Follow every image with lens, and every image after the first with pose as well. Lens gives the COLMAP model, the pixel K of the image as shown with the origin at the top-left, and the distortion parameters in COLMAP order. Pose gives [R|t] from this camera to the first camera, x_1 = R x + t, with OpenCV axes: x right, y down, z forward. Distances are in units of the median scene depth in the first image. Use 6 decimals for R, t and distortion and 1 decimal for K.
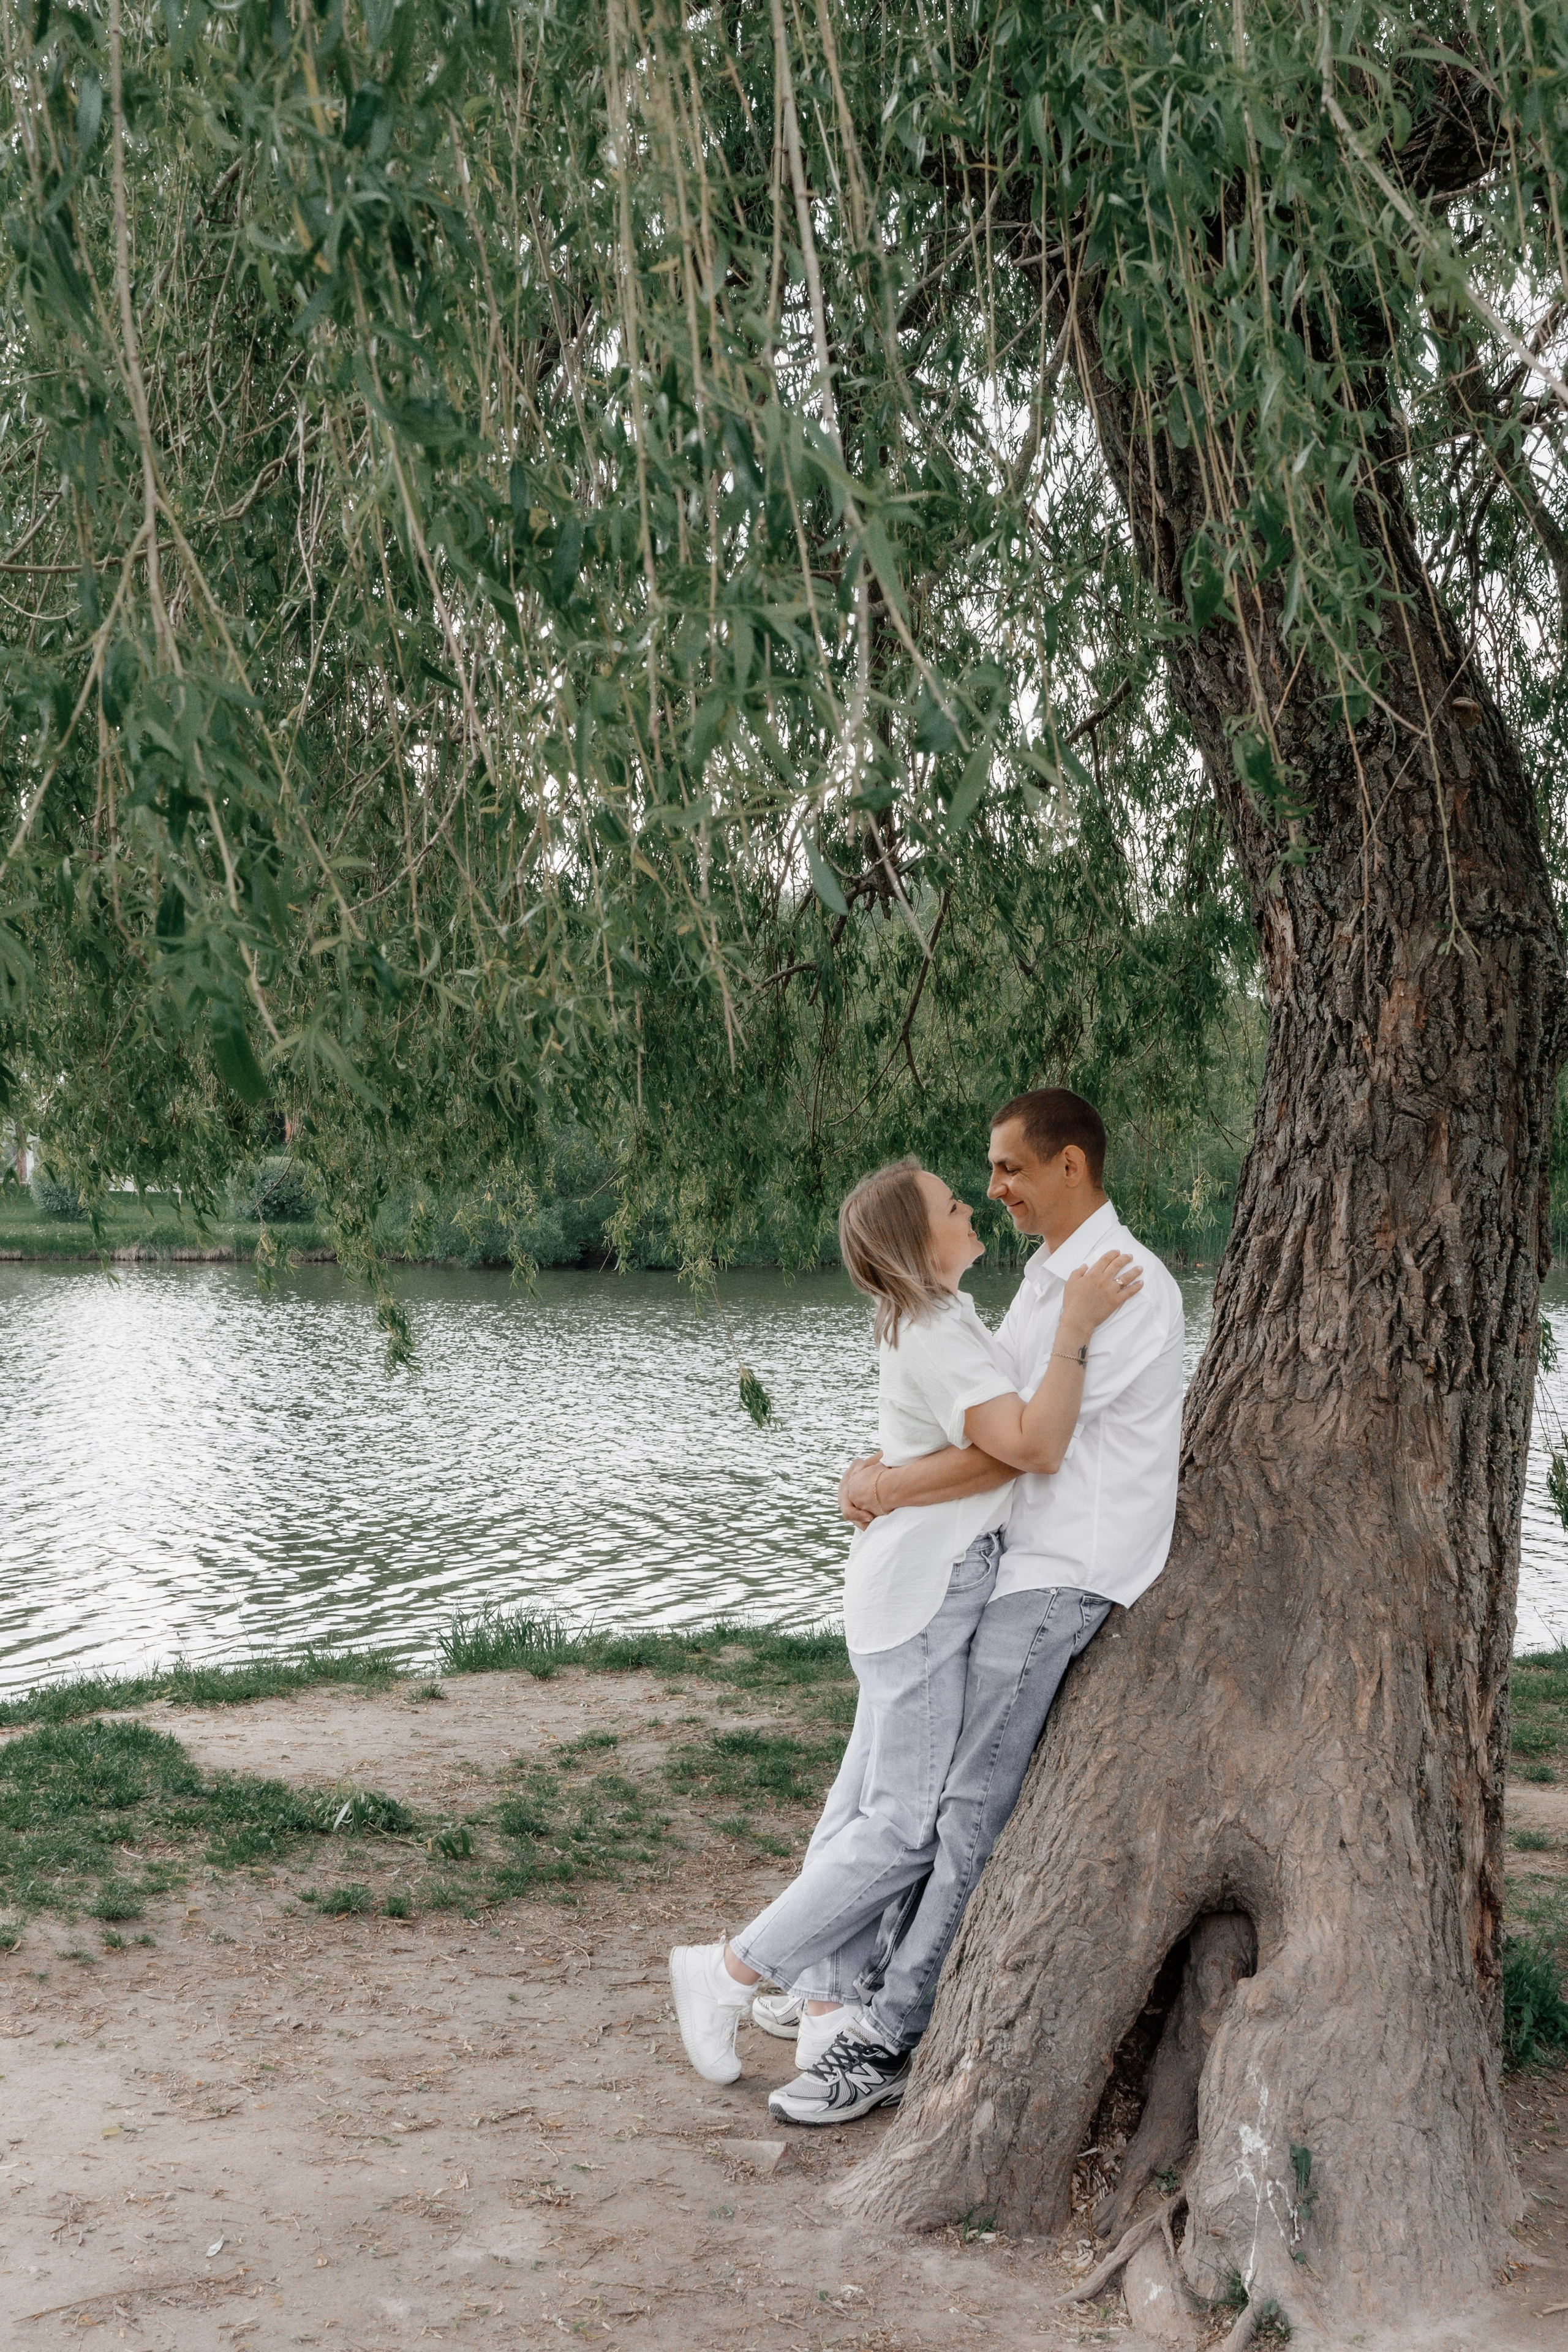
lens RADIAL K [[2270.3, 0, 780.7], [0, 2270.3, 1170.0], [0, 0, 1]] dist [0.017825, 0.000000]
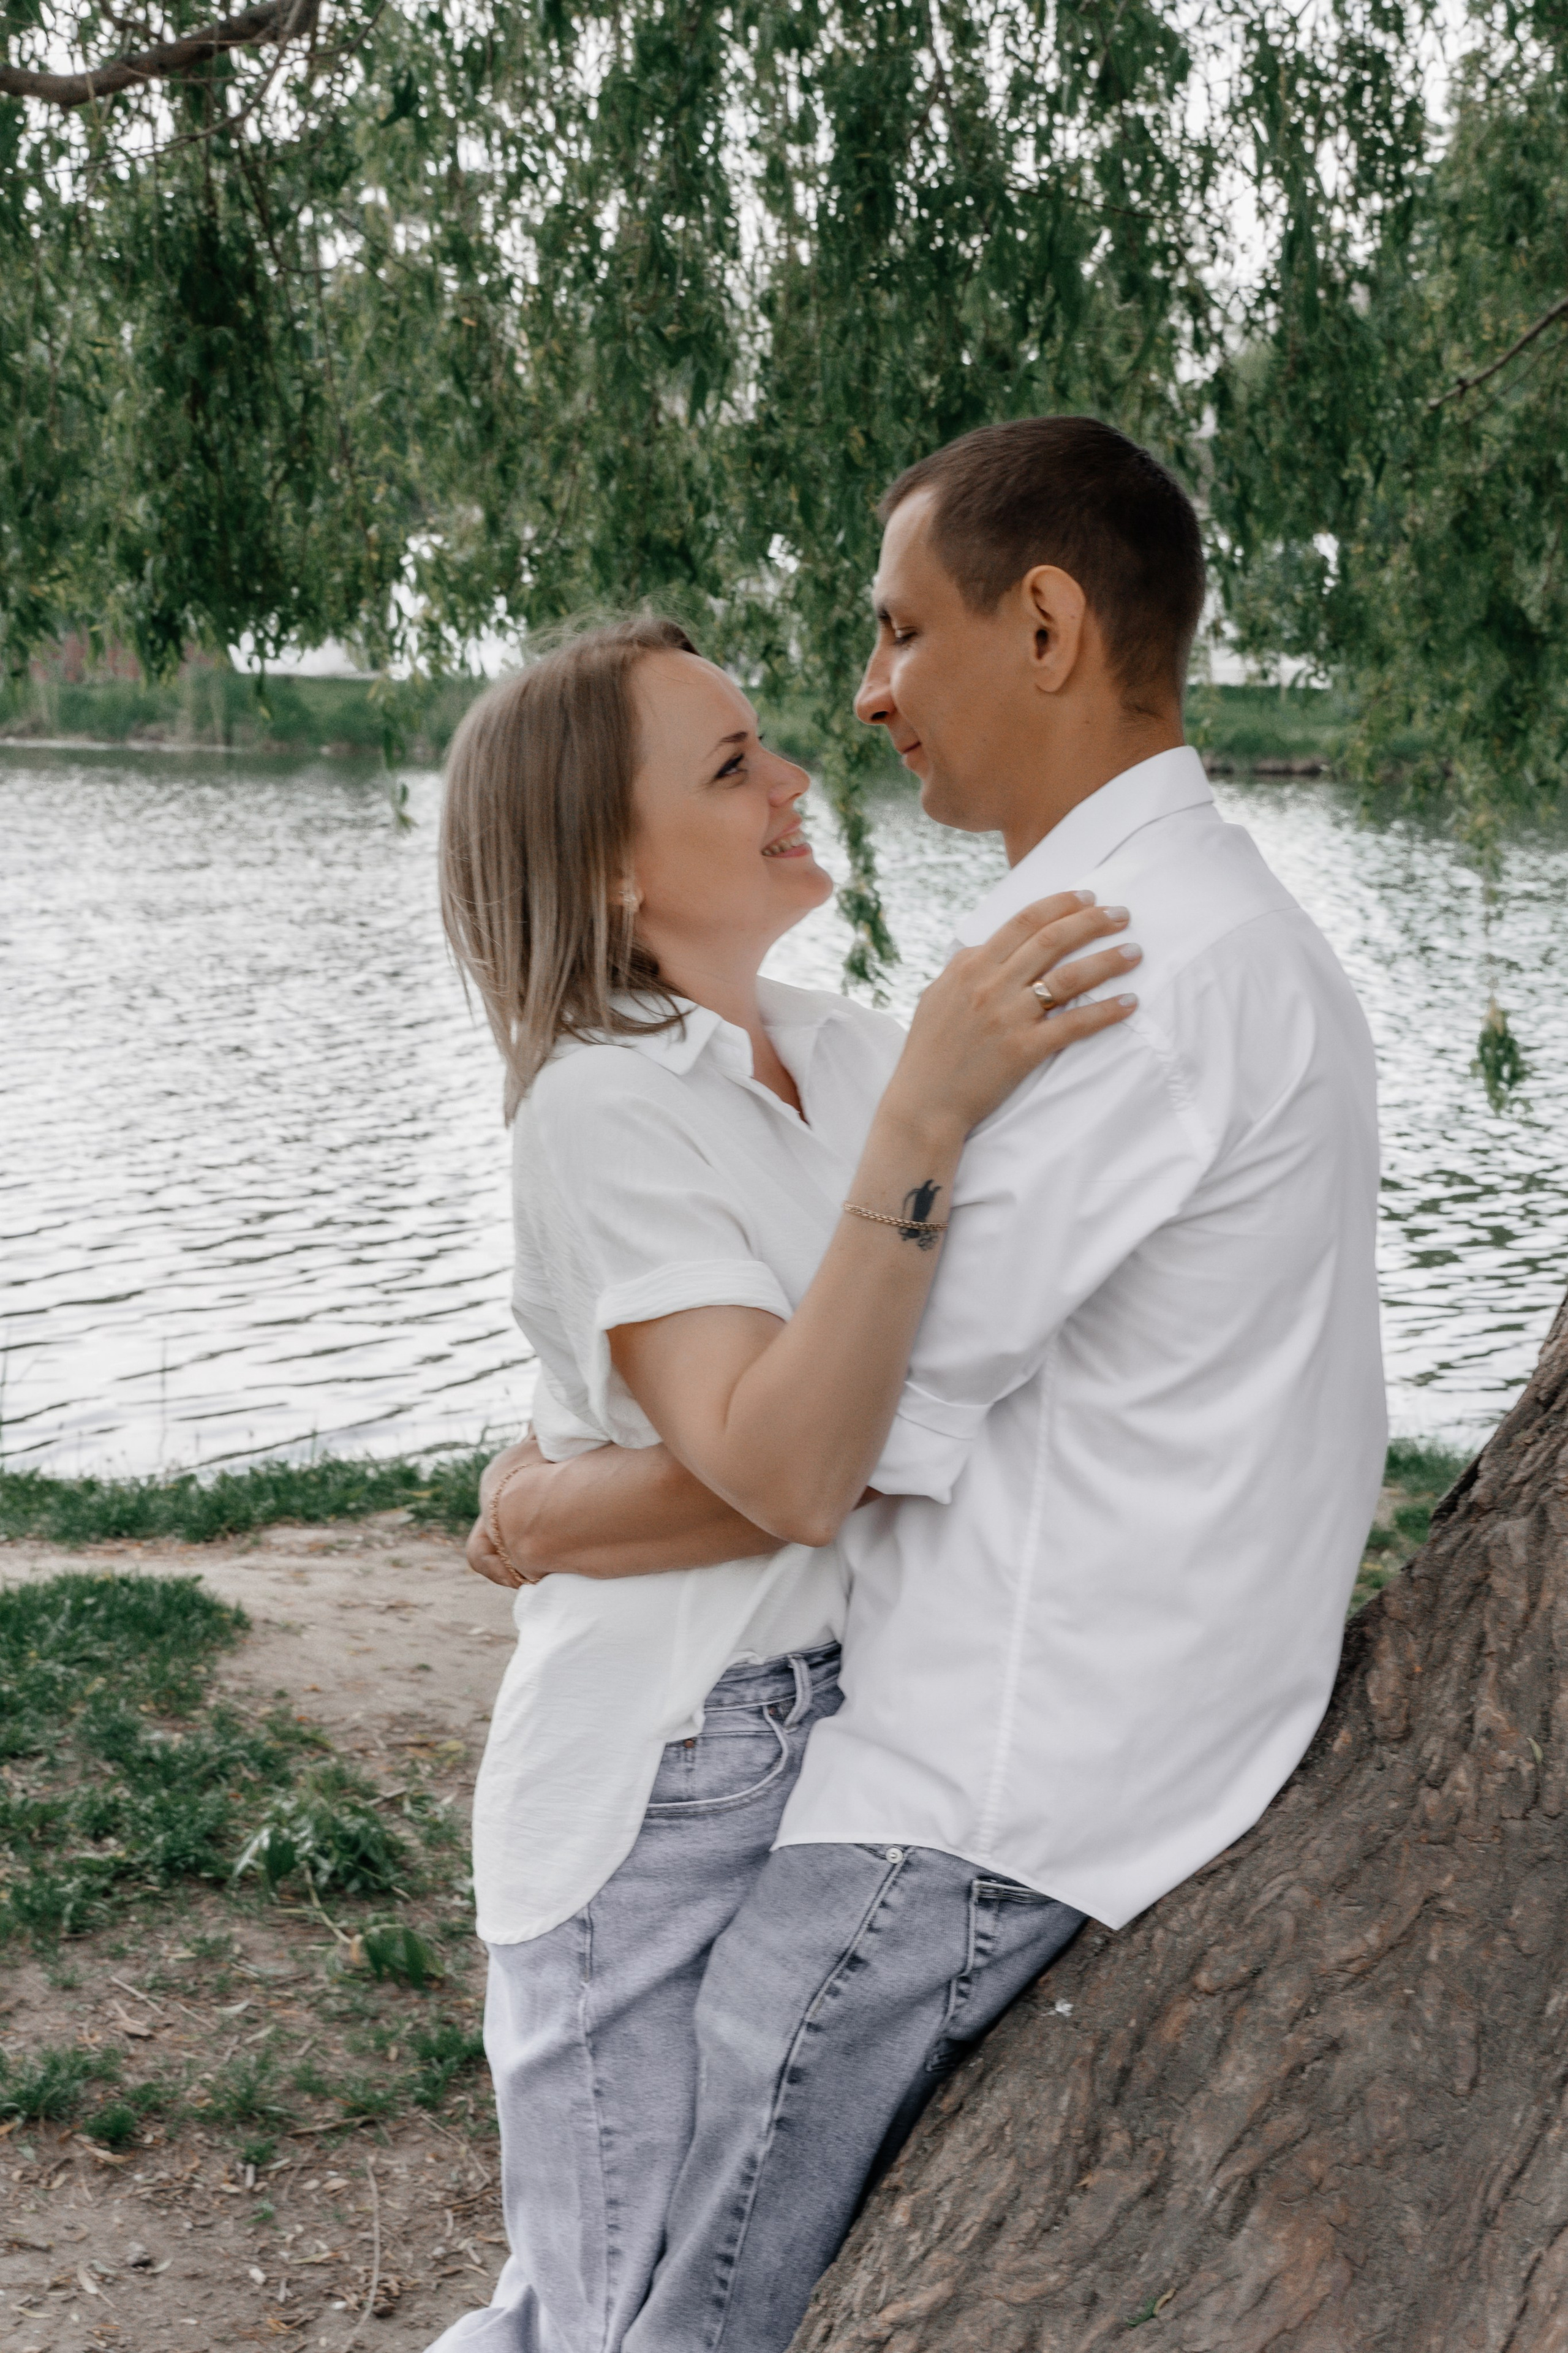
lens RADIAL K [[3206.6, 0, 786.1], [0, 3206.6, 1186.2], [0, 0, 1]] dist [0.089740, 0.000000]
pose [[0.946080, 0.060862, -0.318165, 0.253724], [-0.008849, 0.986681, 0.162428, 0.003456], [0.323813, -0.150855, 0.934017, 0.544927]]
